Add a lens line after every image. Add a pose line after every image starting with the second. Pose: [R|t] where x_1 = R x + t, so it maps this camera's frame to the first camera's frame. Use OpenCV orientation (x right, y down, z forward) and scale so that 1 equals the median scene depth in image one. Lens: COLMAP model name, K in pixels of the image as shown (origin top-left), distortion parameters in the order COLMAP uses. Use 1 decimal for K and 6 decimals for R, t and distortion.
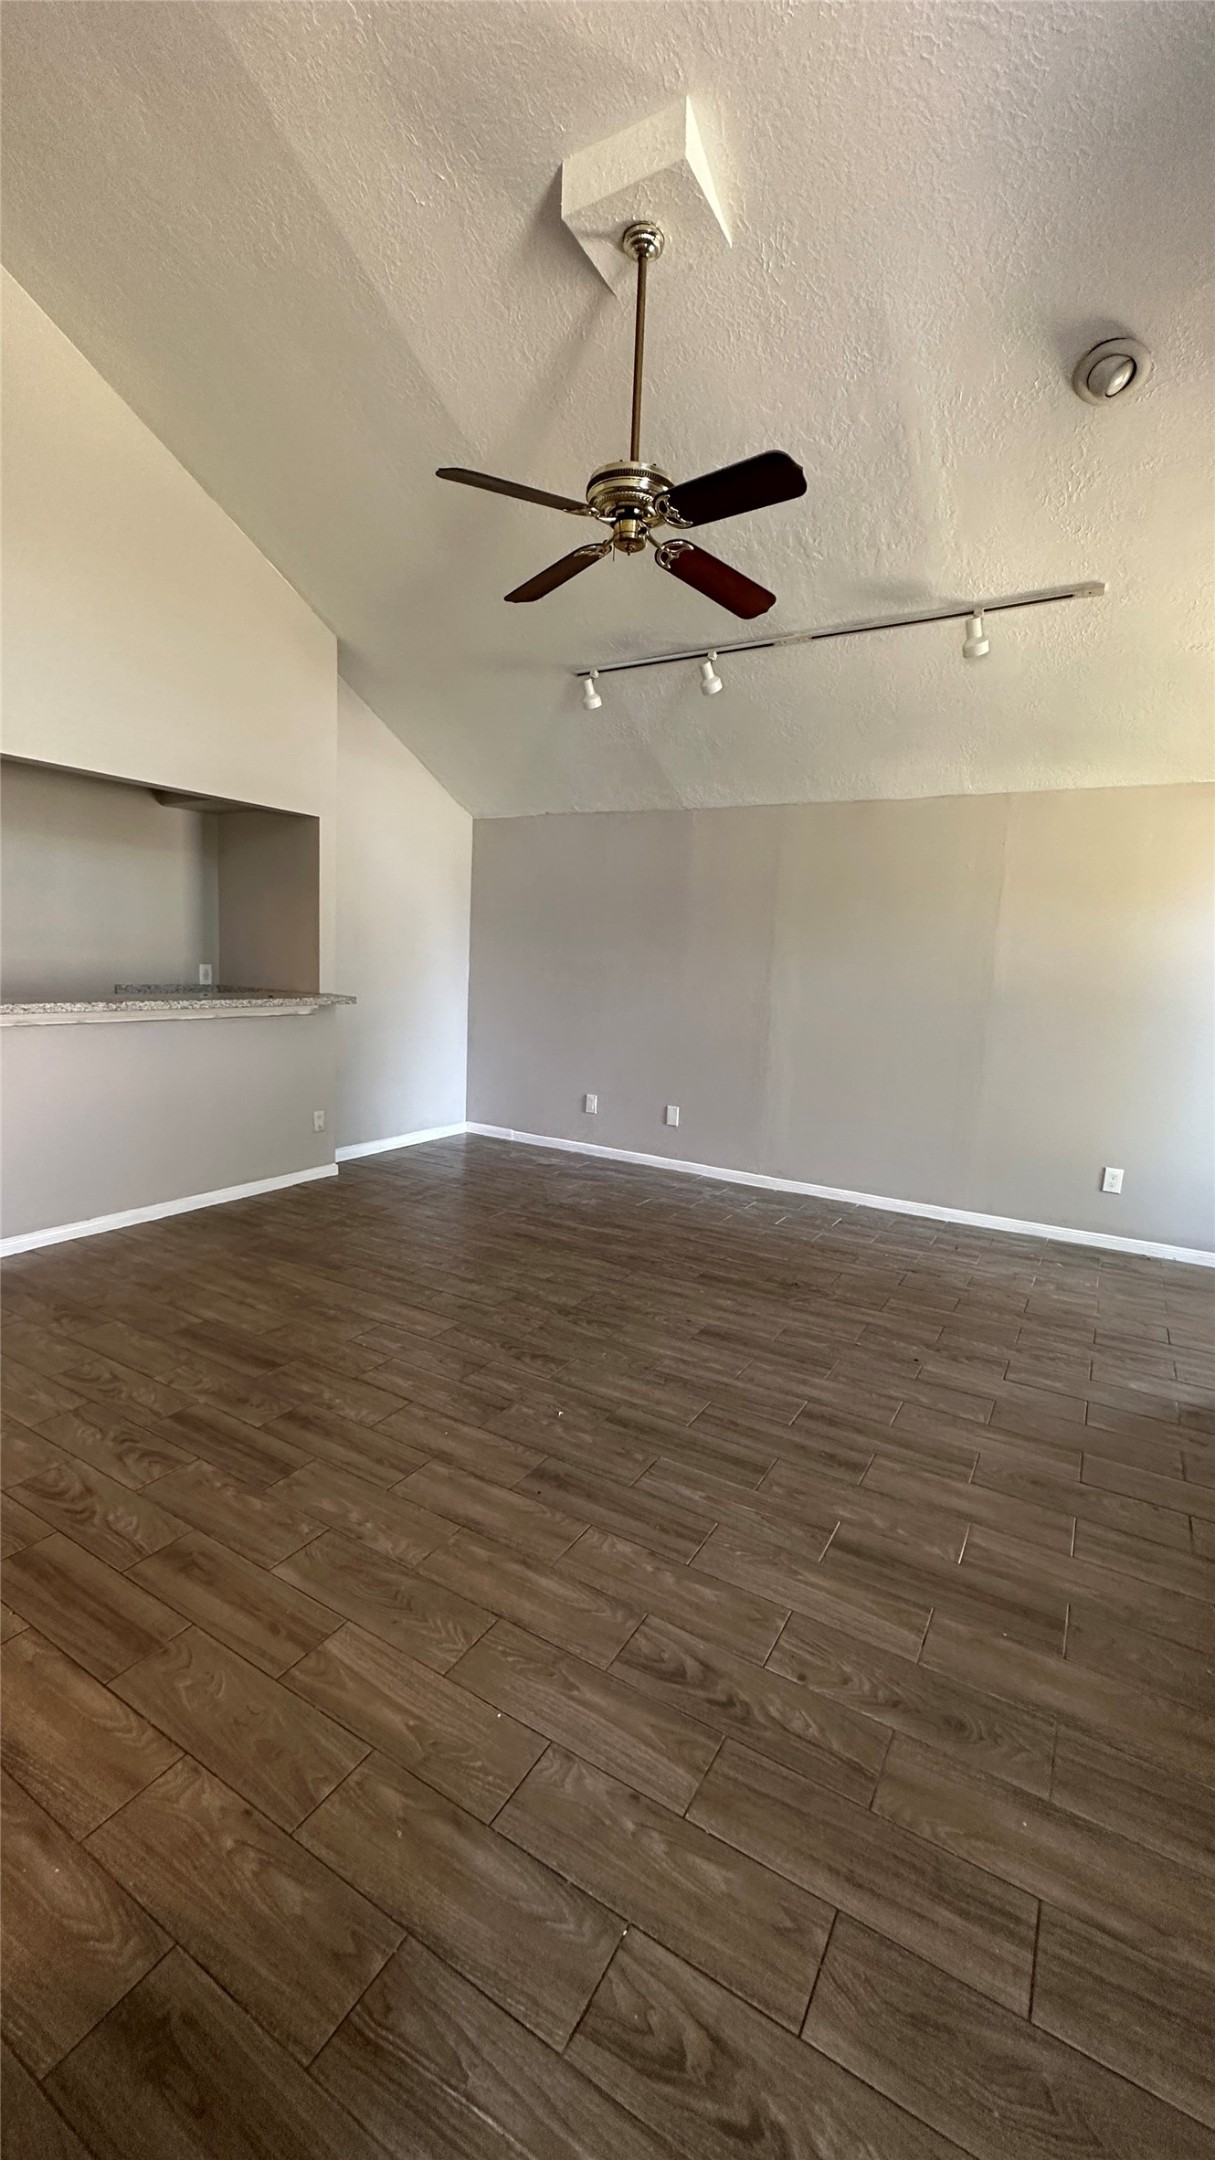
lens RADIAL K [[862.2, 0, 607.5], [0, 862.2, 1080.0], [0, 0, 1]] dist [-0.000201, 0.000045]
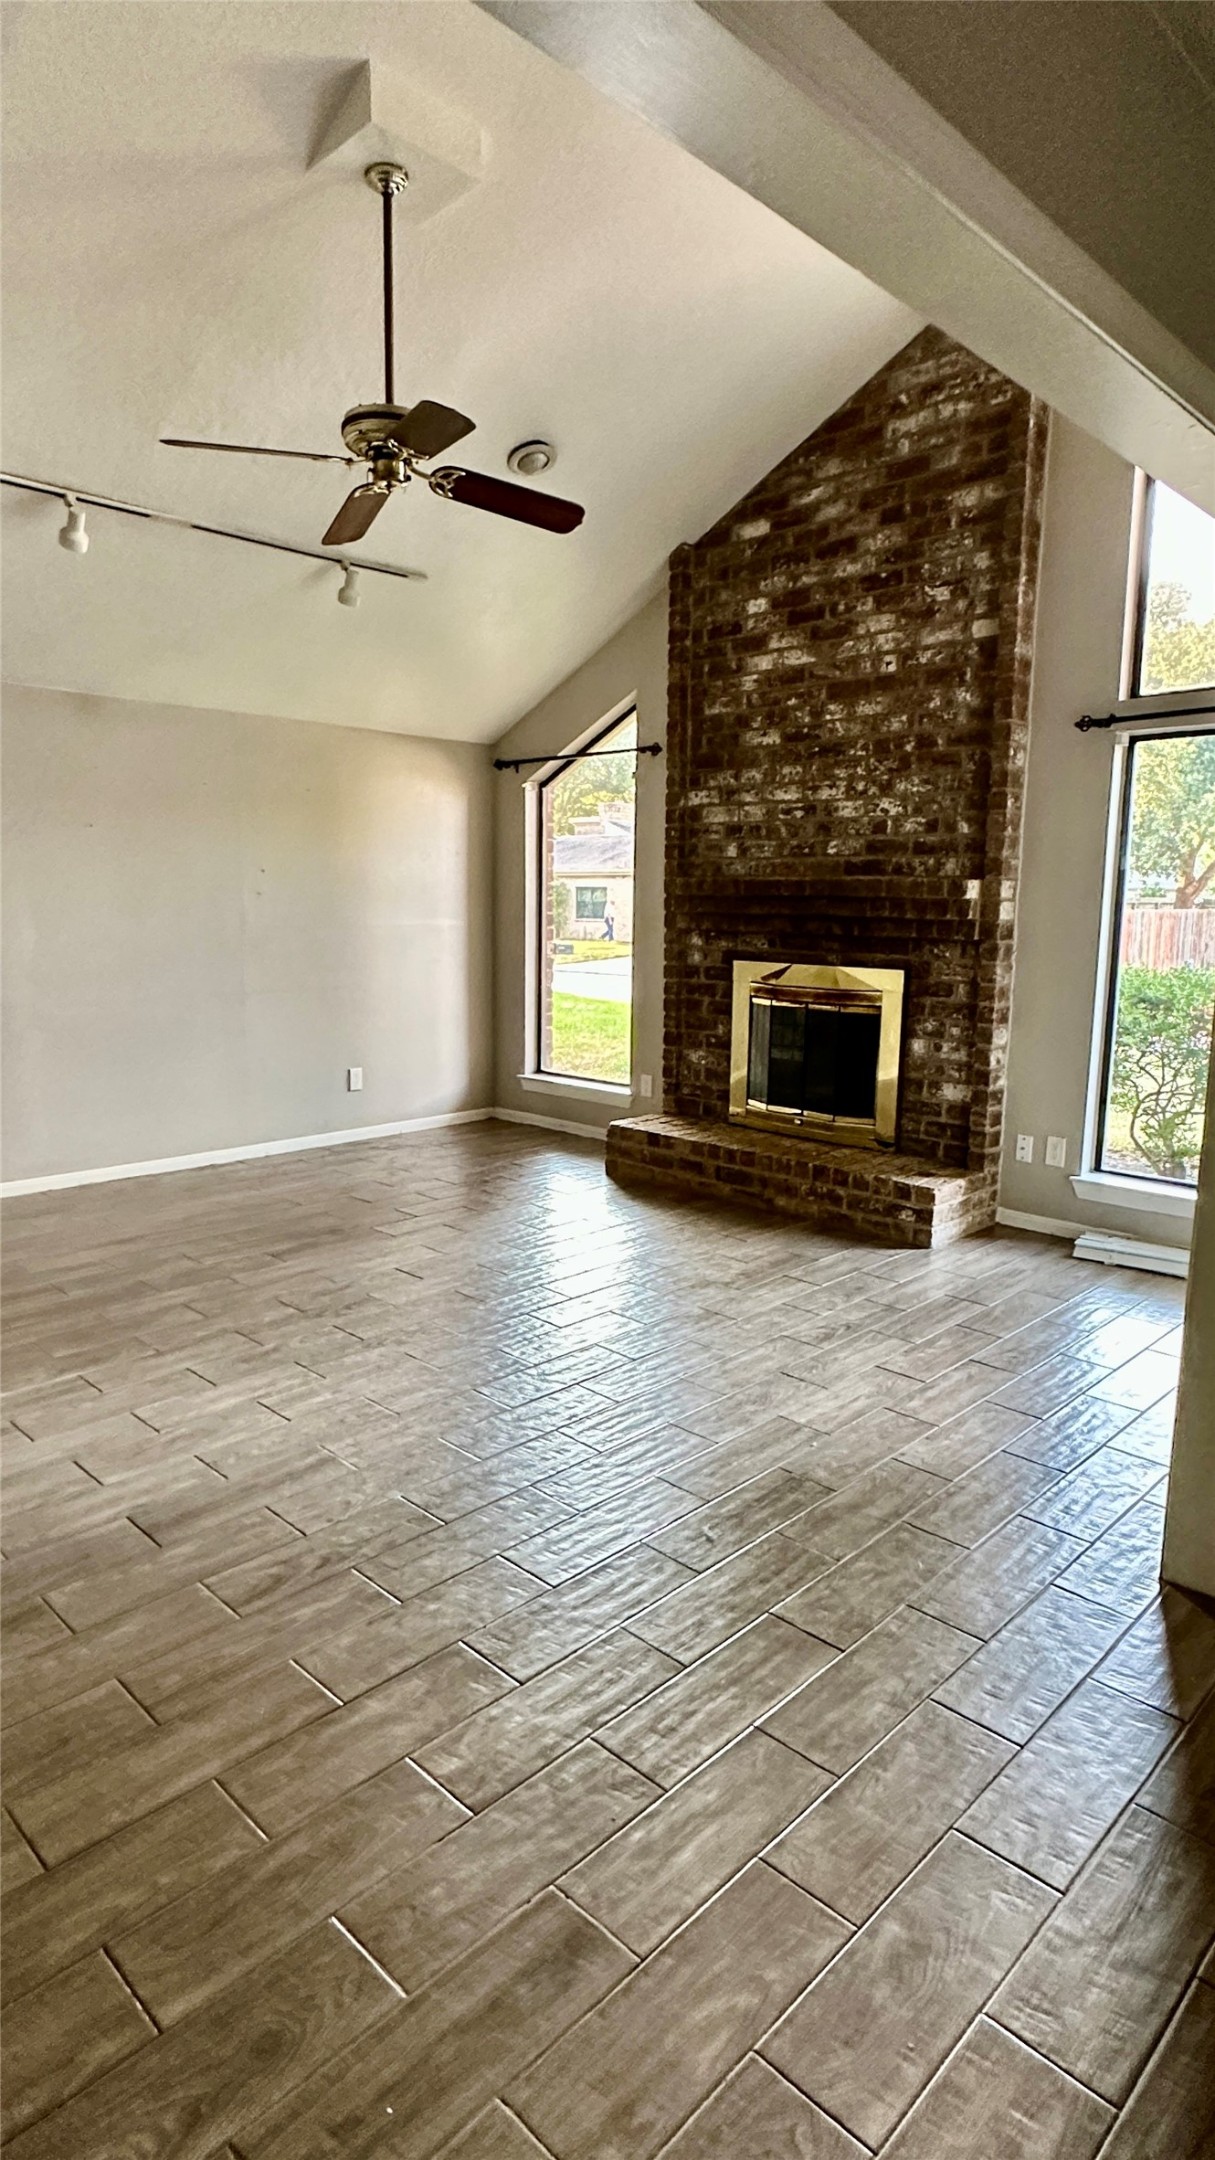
lens RADIAL K [[1182.1, 0, 607.5], [0, 1182.1, 1080.0], [0, 0, 1]] dist [-0.000109, -0.000111]
pose [[0.237813, -0.188503, 0.952844, -1.074243], [0.137705, 0.977622, 0.159036, -0.110411], [-0.961500, 0.093391, 0.258449, 0.391979]]
